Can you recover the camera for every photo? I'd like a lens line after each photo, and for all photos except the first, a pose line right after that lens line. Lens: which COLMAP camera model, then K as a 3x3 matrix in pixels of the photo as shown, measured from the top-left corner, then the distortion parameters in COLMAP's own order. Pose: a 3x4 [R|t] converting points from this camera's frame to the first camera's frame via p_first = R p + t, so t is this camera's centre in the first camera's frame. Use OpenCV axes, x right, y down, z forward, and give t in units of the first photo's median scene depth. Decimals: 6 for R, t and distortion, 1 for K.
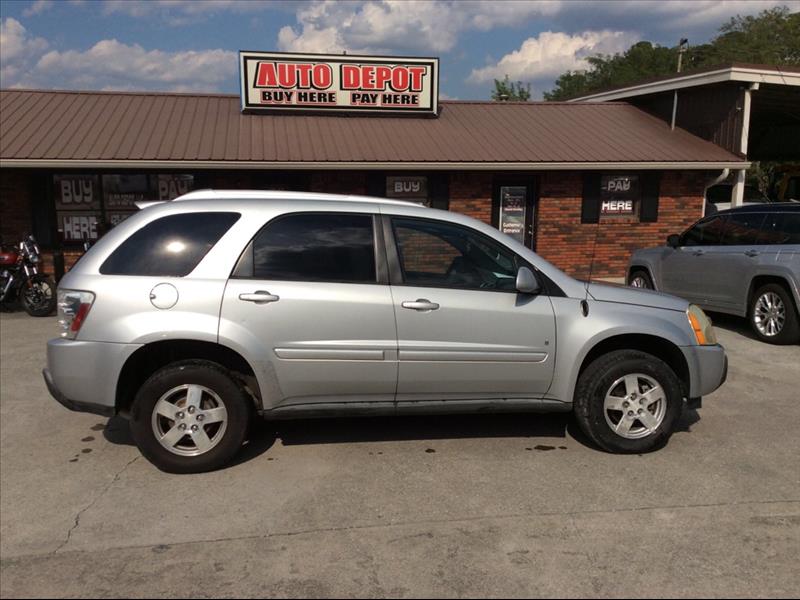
lens RADIAL K [[741.1, 0, 409.1], [0, 741.1, 282.4], [0, 0, 1]] dist [0.135410, -0.239214]
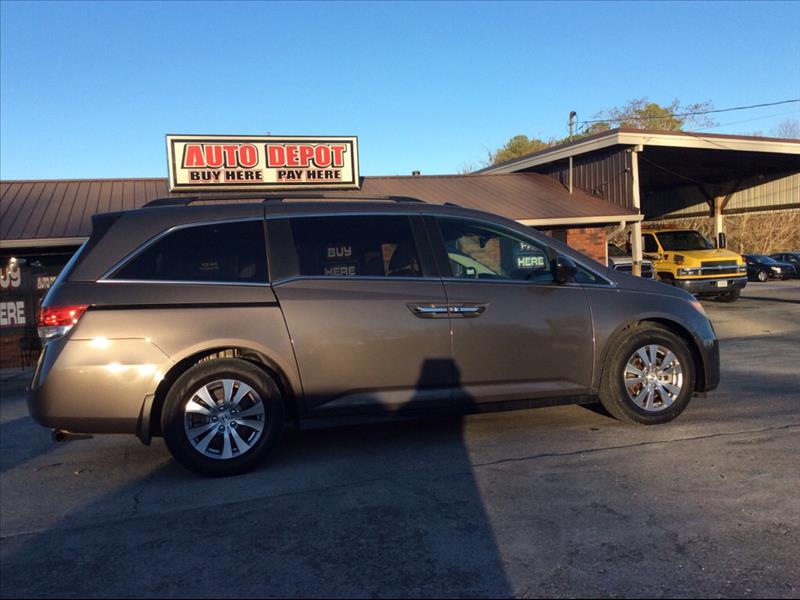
lens RADIAL K [[733.1, 0, 406.7], [0, 733.1, 283.1], [0, 0, 1]] dist [0.157058, -0.269310]
pose [[0.989320, -0.062344, 0.131756, -0.044456], [0.077885, 0.990156, -0.116293, 0.040164], [-0.123209, 0.125313, 0.984437, -0.029282]]
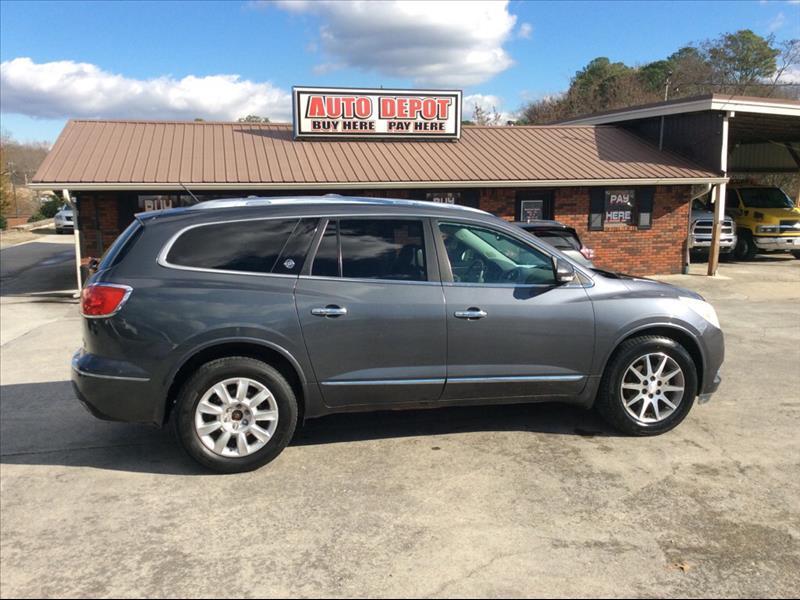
lens RADIAL K [[734.0, 0, 409.4], [0, 734.0, 289.8], [0, 0, 1]] dist [0.133763, -0.245121]
pose [[0.998696, -0.017692, 0.047881, -0.105376], [0.018000, 0.999820, -0.006013, 0.014767], [-0.047766, 0.006867, 0.998835, -0.144587]]
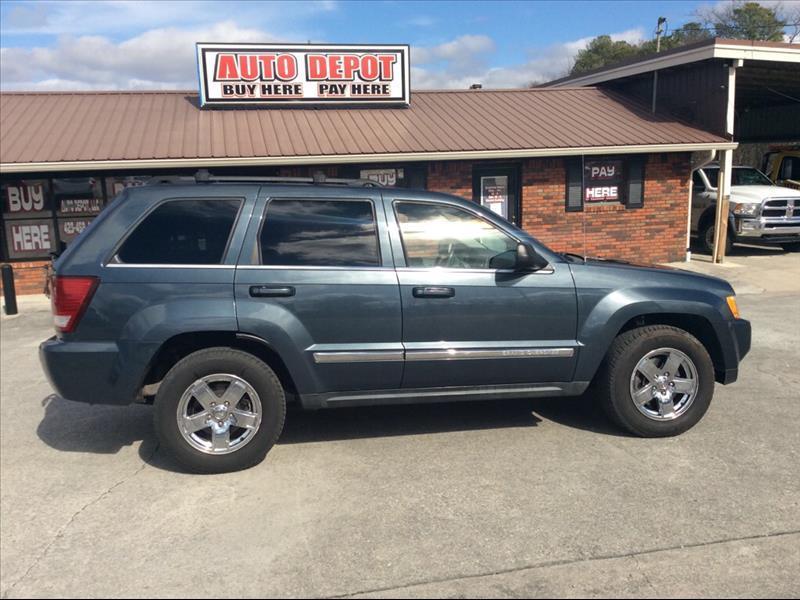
lens RADIAL K [[741.1, 0, 409.1], [0, 741.1, 282.4], [0, 0, 1]] dist [0.135410, -0.239214]
pose [[0.998350, -0.042436, 0.038691, -0.010086], [0.042455, 0.999098, 0.000313, 0.001727], [-0.038670, 0.001330, 0.999251, 0.051083]]
